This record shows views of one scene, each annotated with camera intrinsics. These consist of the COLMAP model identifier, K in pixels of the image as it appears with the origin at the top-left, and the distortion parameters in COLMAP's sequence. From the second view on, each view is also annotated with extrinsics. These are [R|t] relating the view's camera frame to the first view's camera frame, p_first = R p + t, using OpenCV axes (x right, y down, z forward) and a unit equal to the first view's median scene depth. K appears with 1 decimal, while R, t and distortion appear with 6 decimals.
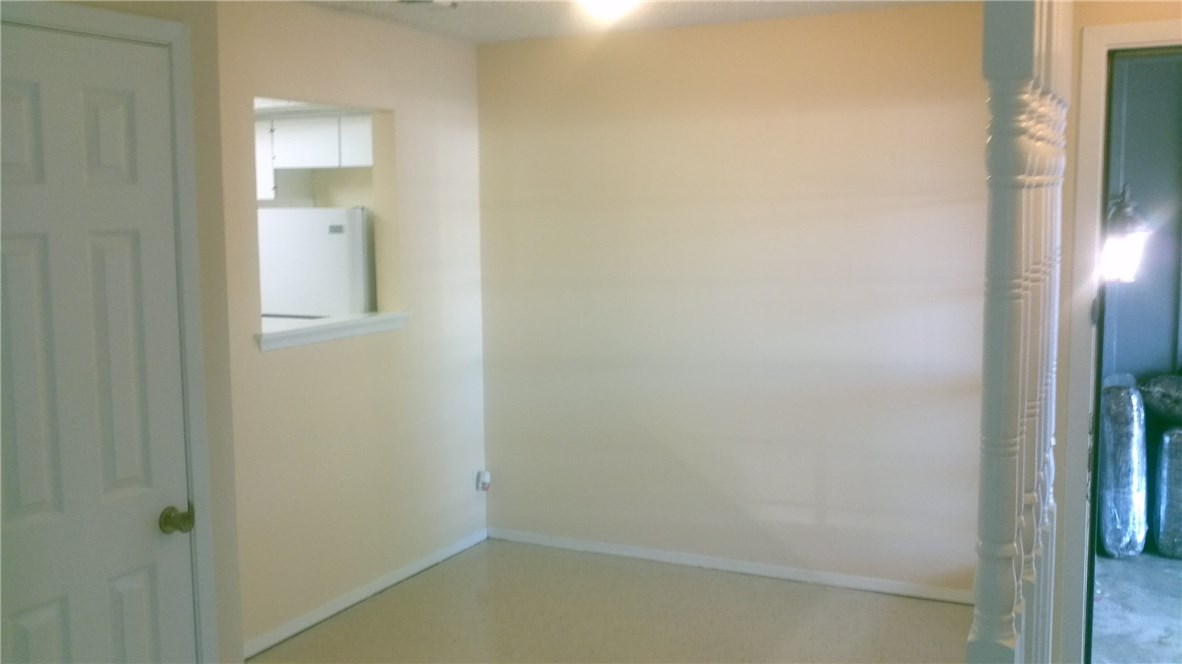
lens RADIAL K [[1145.5, 0, 582.3], [0, 1145.5, 332.5], [0, 0, 1]] dist [-0.028212, 0.000000]
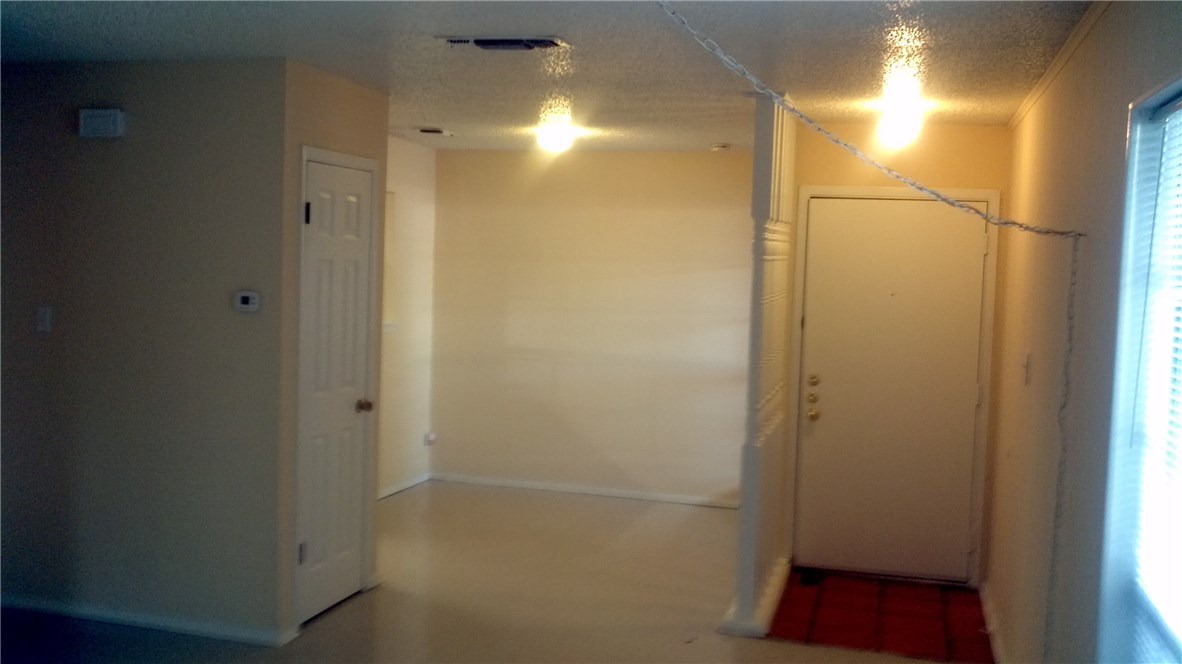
lens RADIAL K [[1145.5, 0, 596.0], [0, 1145.5, 332.8], [0, 0, 1]] dist [-0.028212, 0.000000]
pose [[0.979589, 0.035655, 0.197824, -0.364395], [-0.025984, 0.998347, -0.051270, 0.130950], [-0.199325, 0.045084, 0.978896, -1.067884]]
